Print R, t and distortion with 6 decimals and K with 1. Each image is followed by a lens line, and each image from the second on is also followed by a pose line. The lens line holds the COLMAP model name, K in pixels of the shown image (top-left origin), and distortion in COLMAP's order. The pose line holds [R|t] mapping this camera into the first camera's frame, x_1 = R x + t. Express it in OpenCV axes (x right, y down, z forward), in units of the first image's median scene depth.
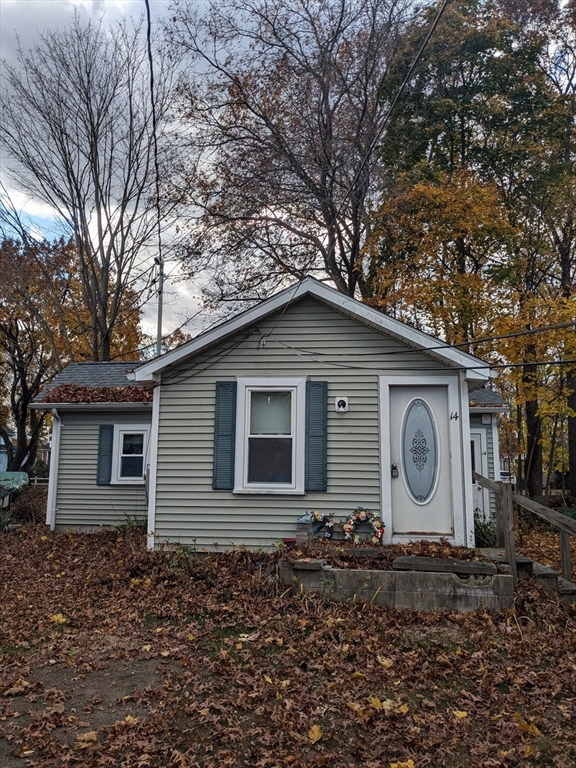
lens RADIAL K [[607.8, 0, 279.2], [0, 607.8, 368.9], [0, 0, 1]] dist [0.041508, -0.011770]
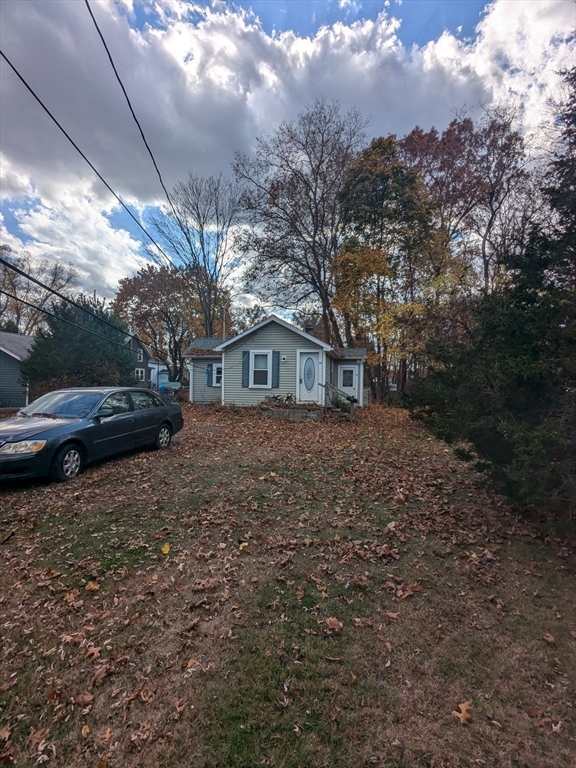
lens RADIAL K [[364.7, 0, 299.1], [0, 364.7, 385.0], [0, 0, 1]] dist [0.002543, 0.000394]
pose [[0.997971, 0.005321, -0.063442, 0.284127], [0.005289, 0.986127, 0.165911, -0.109573], [0.063444, -0.165910, 0.984098, -0.756542]]
